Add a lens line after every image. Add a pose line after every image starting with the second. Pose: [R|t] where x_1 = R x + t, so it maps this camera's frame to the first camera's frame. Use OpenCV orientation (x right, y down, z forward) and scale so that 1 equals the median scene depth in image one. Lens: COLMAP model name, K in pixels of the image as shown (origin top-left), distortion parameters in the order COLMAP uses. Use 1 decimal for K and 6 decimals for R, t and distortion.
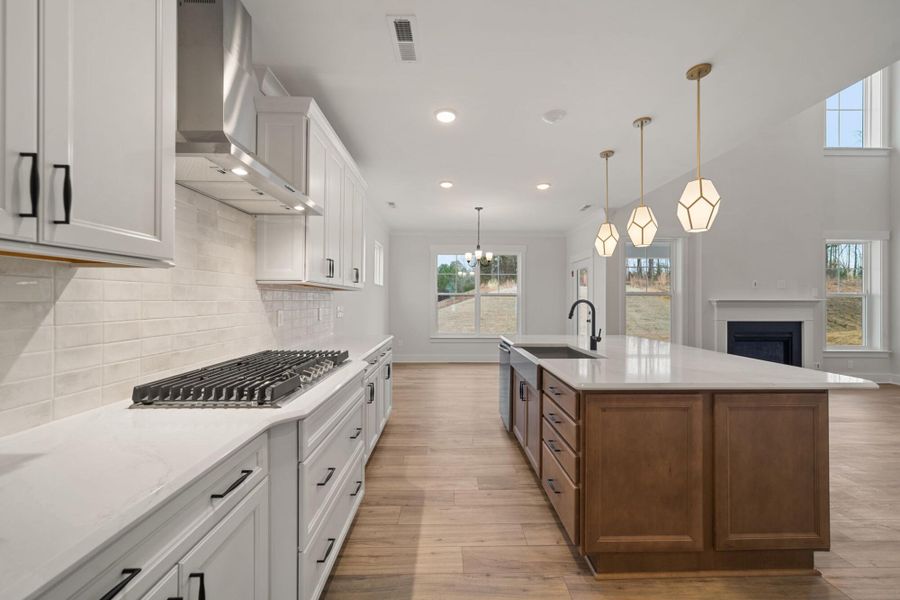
lens RADIAL K [[344.4, 0, 458.0], [0, 344.4, 296.3], [0, 0, 1]] dist [0.002348, 0.001026]
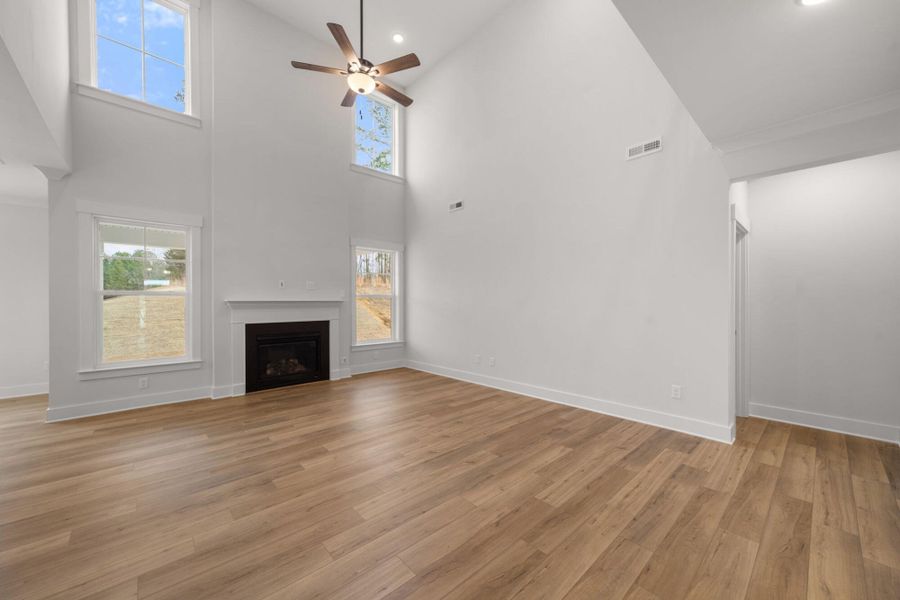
lens RADIAL K [[341.0, 0, 456.9], [0, 341.0, 301.4], [0, 0, 1]] dist [0.000501, 0.000693]
pose [[0.753524, -0.004356, 0.657406, 1.121920], [-0.004539, 0.999920, 0.011828, -0.001403], [-0.657405, -0.011897, 0.753443, -0.099995]]
